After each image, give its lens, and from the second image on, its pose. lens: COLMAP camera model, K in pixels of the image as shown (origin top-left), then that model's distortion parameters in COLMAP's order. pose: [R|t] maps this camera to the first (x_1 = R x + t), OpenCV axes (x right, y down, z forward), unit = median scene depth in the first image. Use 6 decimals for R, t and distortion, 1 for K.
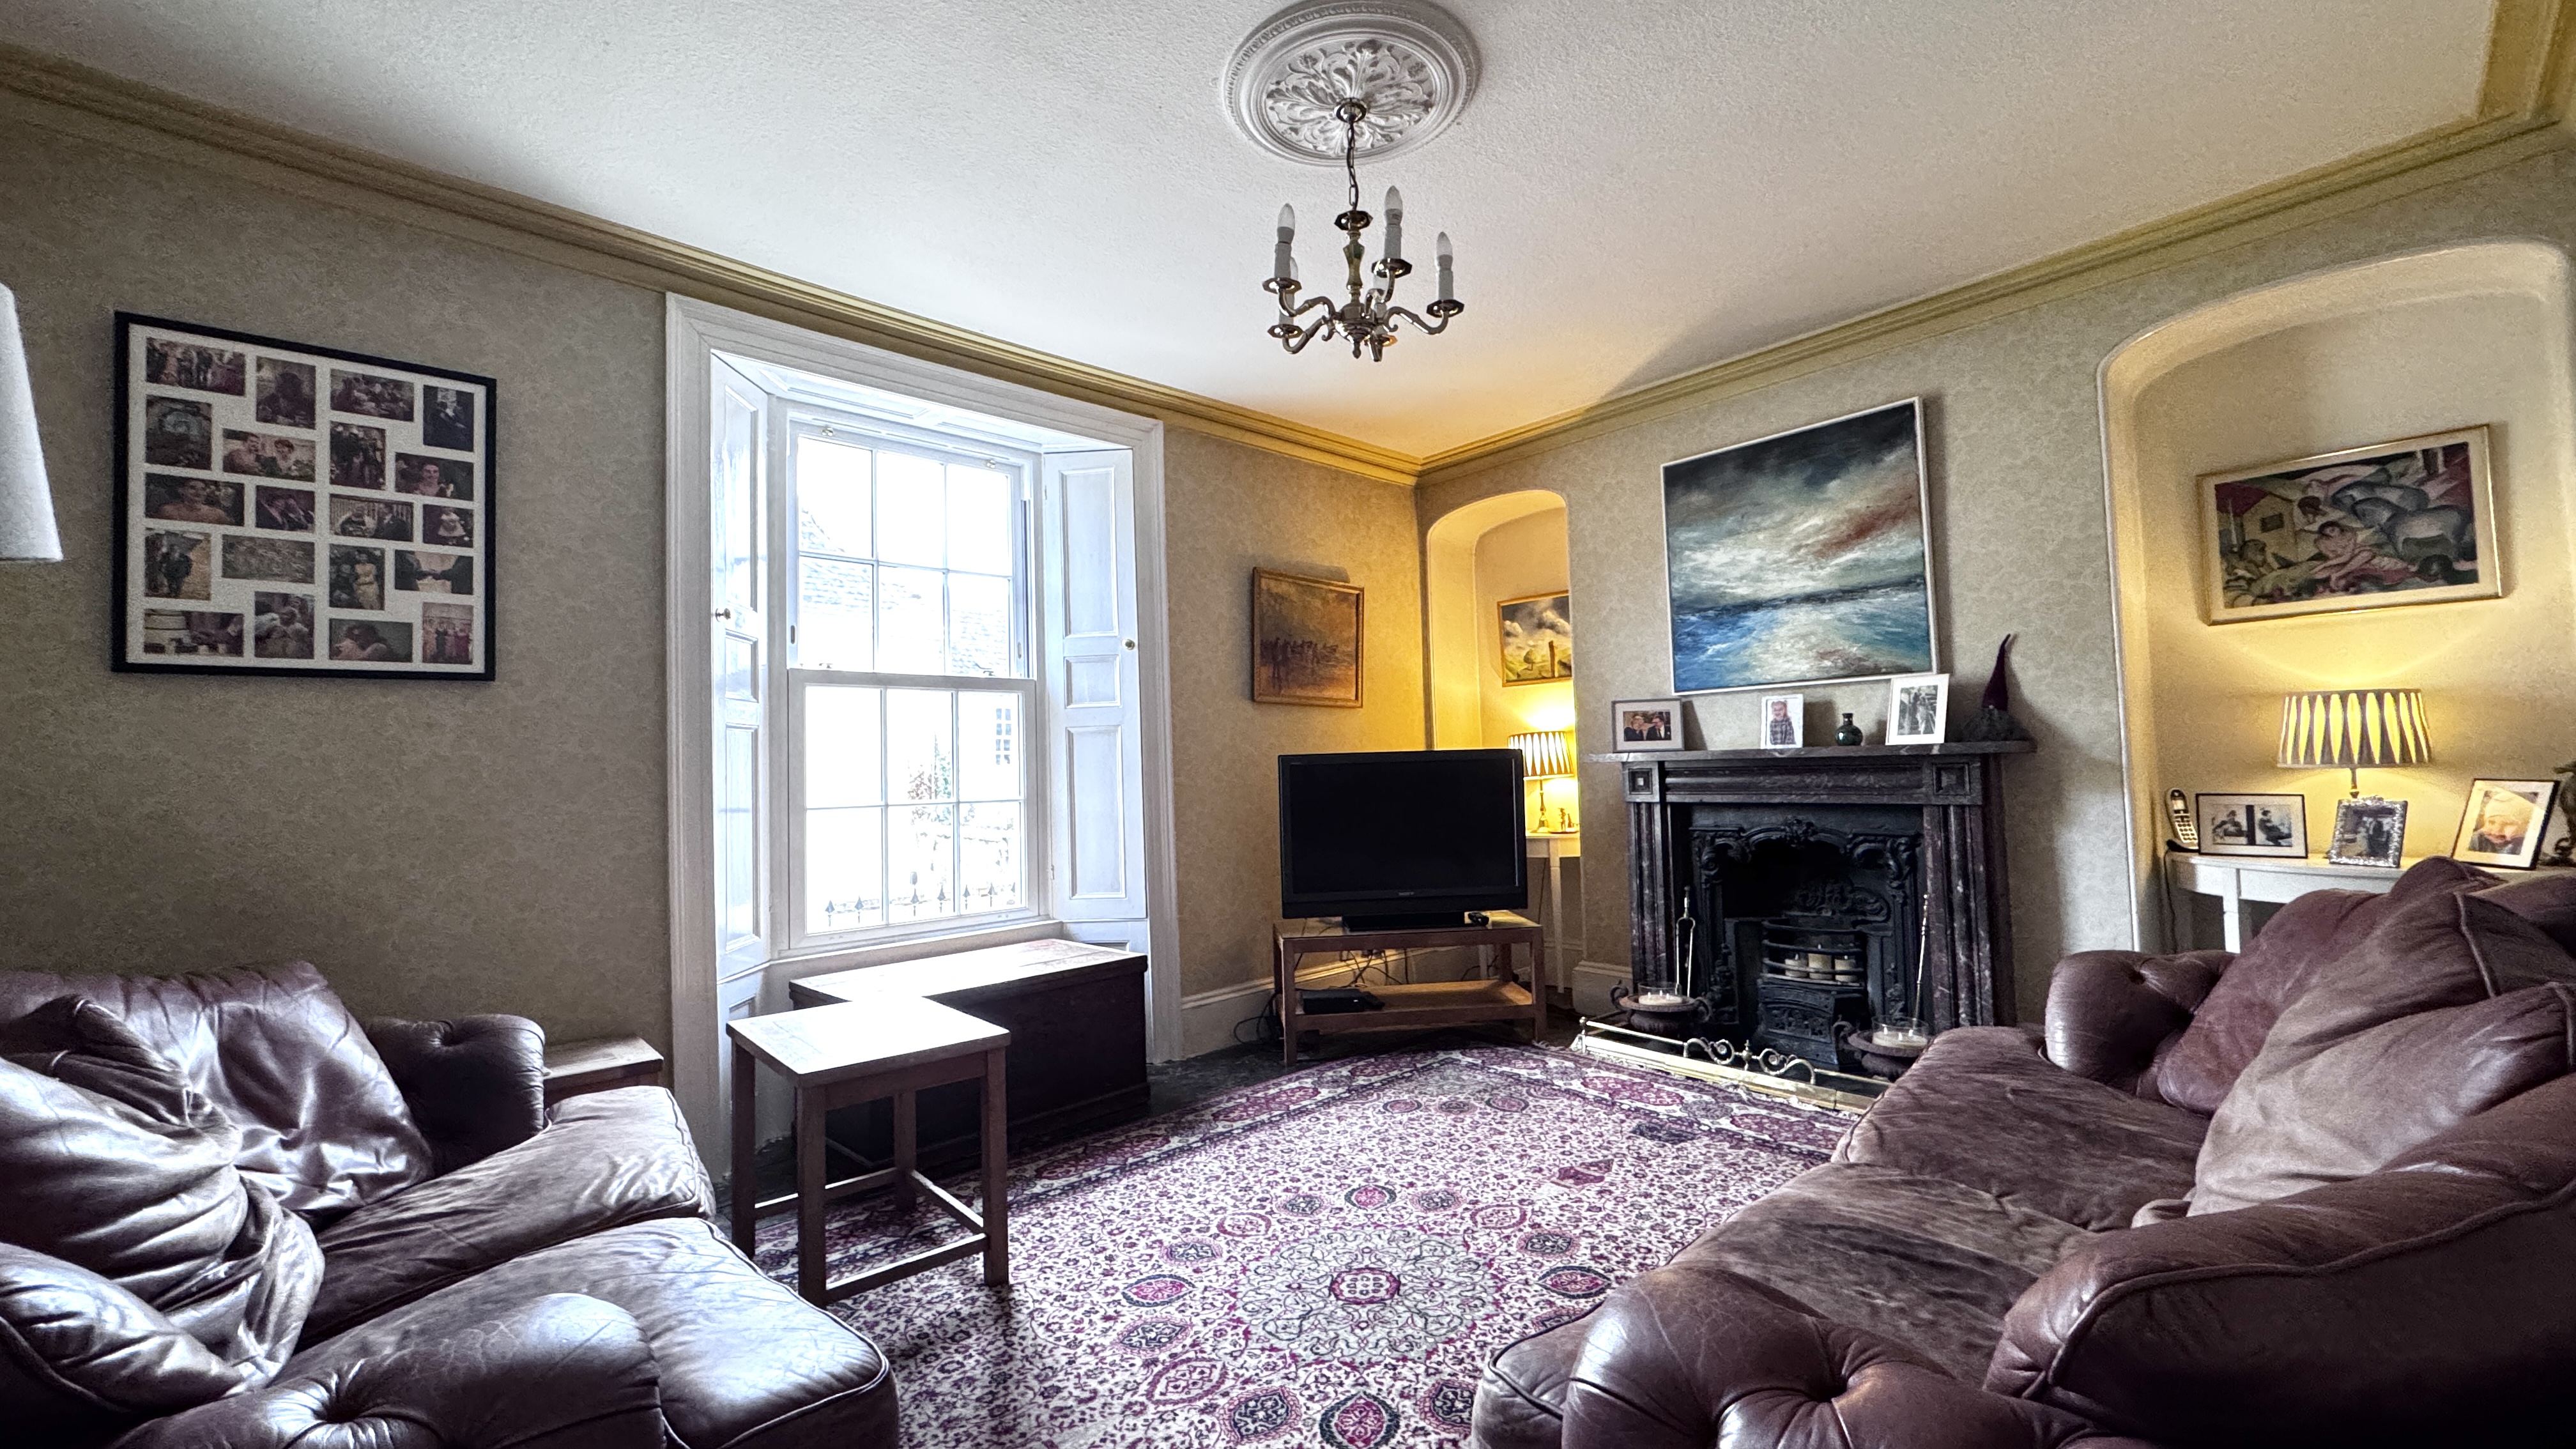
lens RADIAL K [[1028.9, 0, 1286.1], [0, 1028.9, 720.5], [0, 0, 1]] dist [-0.002358, 0.000132]
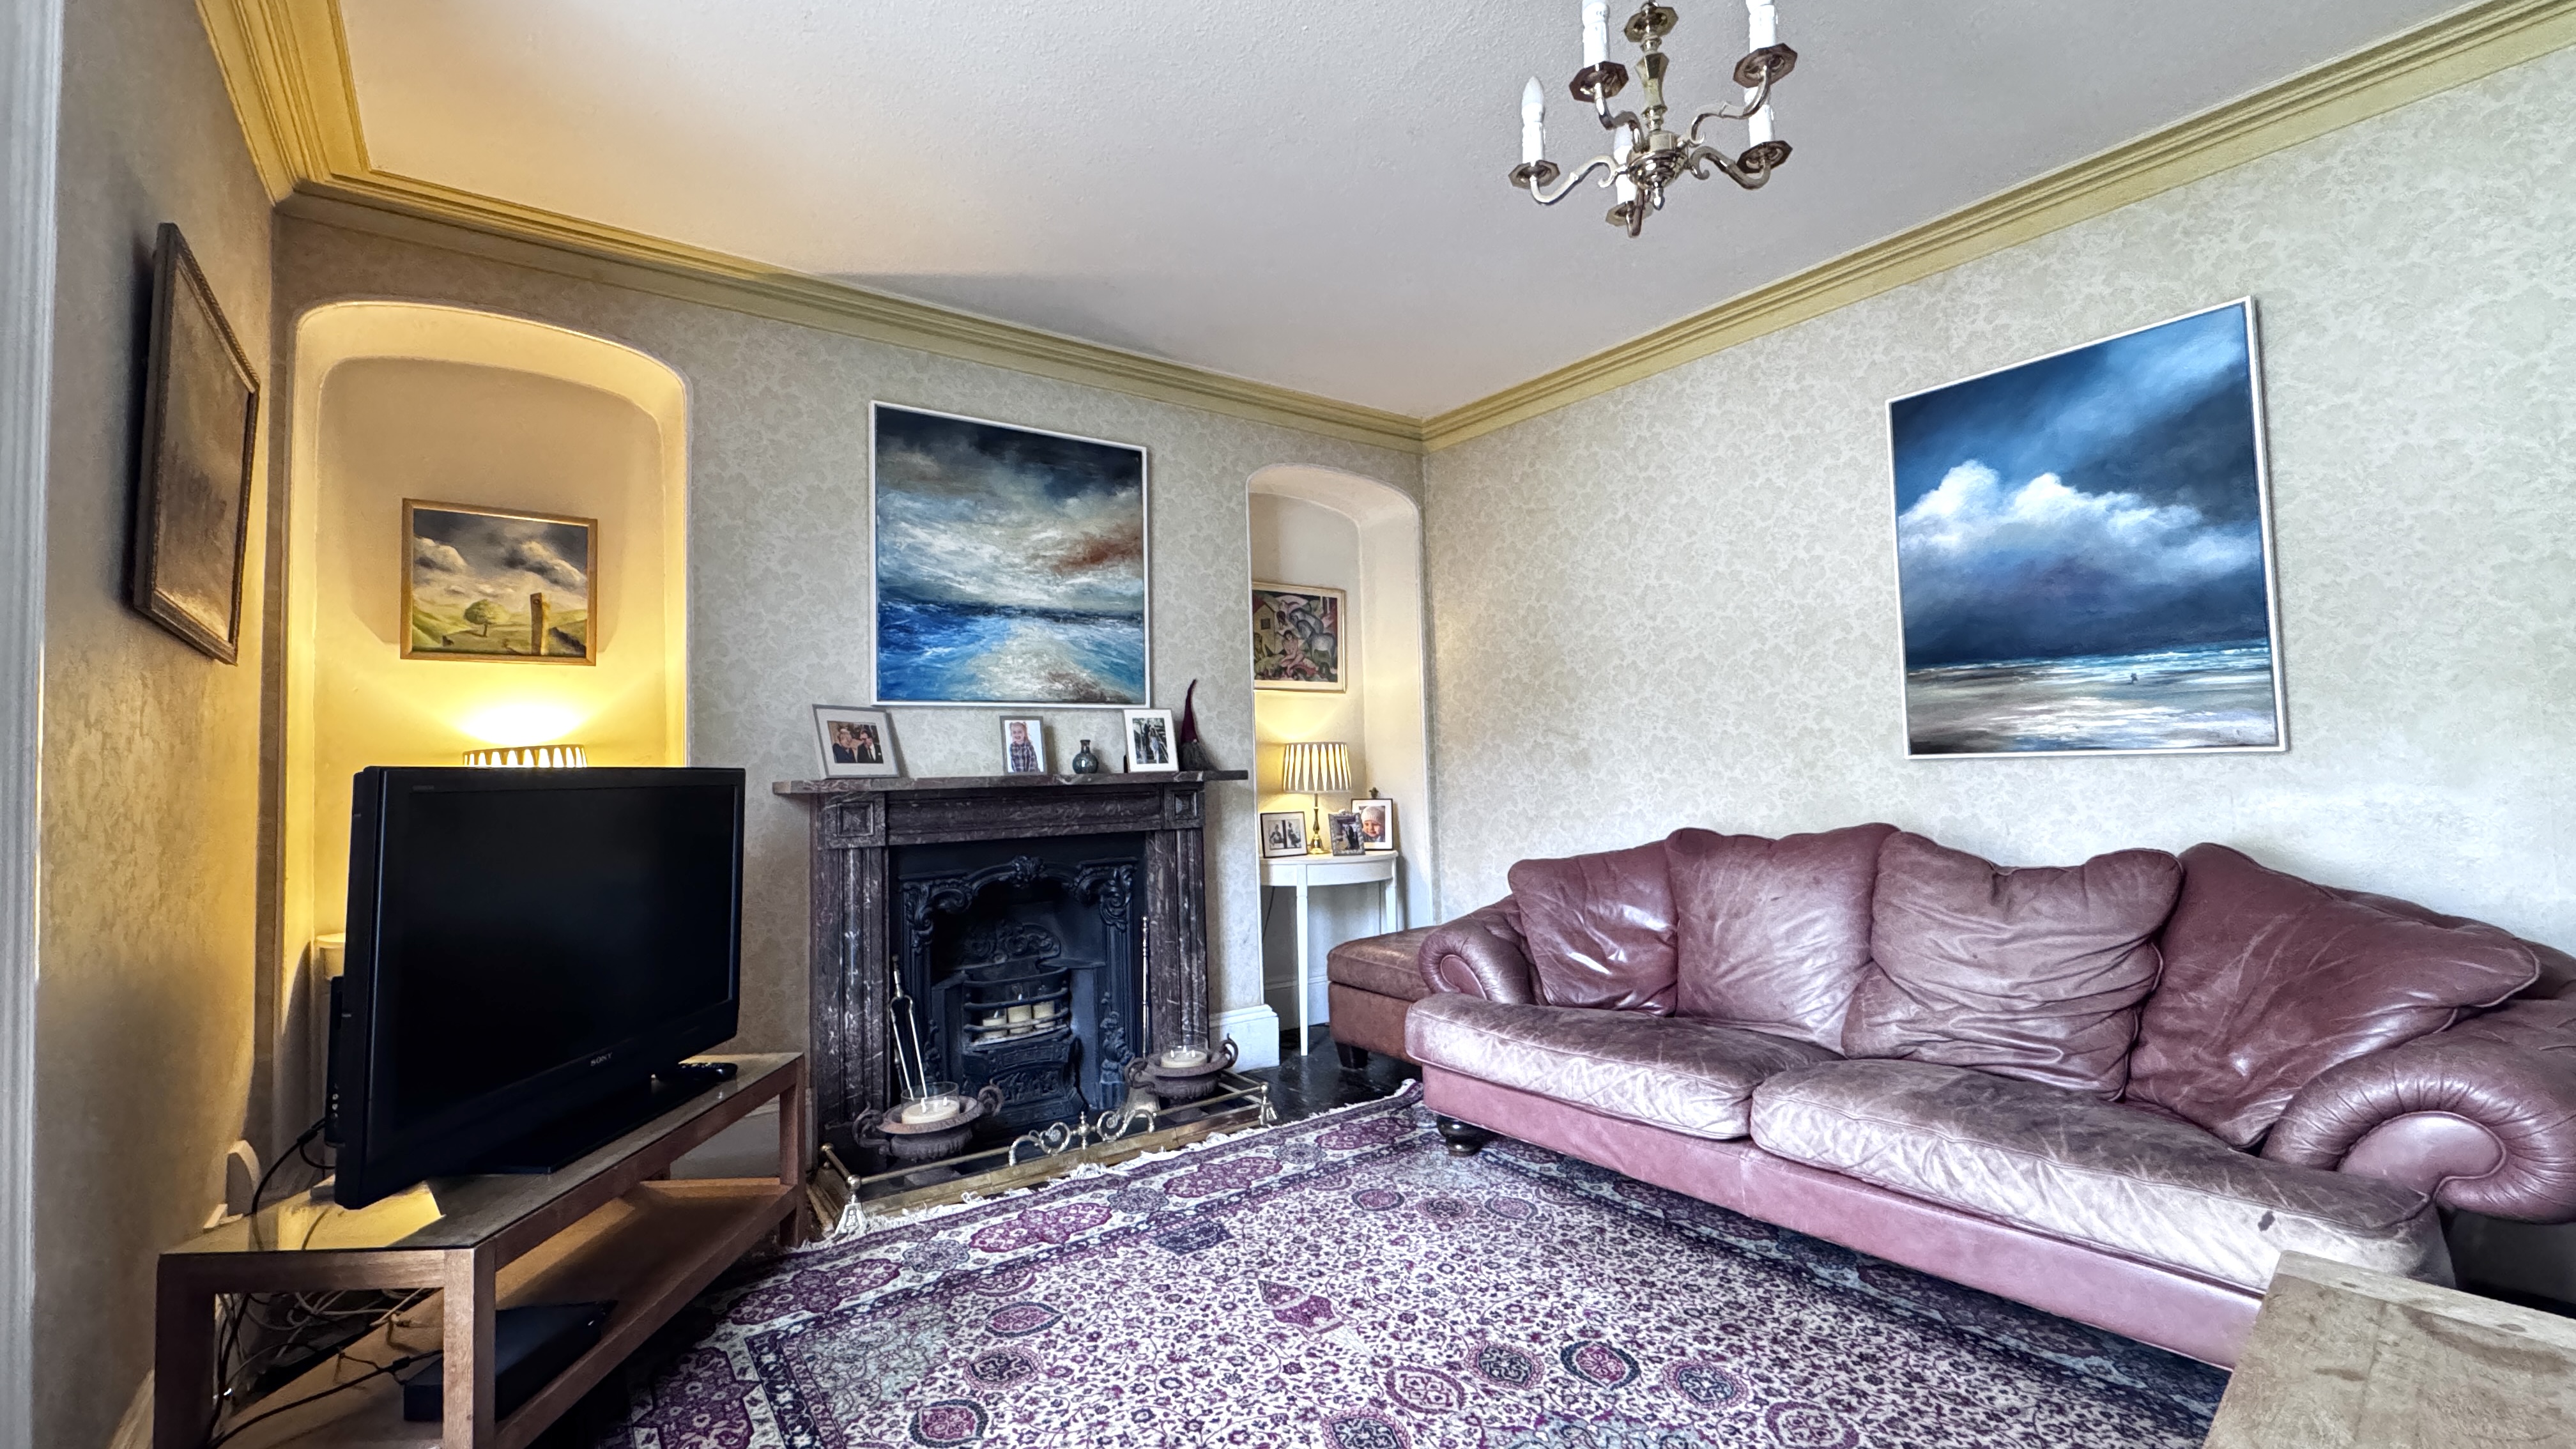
lens RADIAL K [[1028.9, 0, 1286.1], [0, 1028.9, 720.5], [0, 0, 1]] dist [-0.002358, 0.000132]
pose [[0.094956, 0.076779, 0.992516, -0.389316], [-0.021344, 0.996949, -0.075080, 0.042574], [-0.995253, -0.014055, 0.096305, 0.707052]]
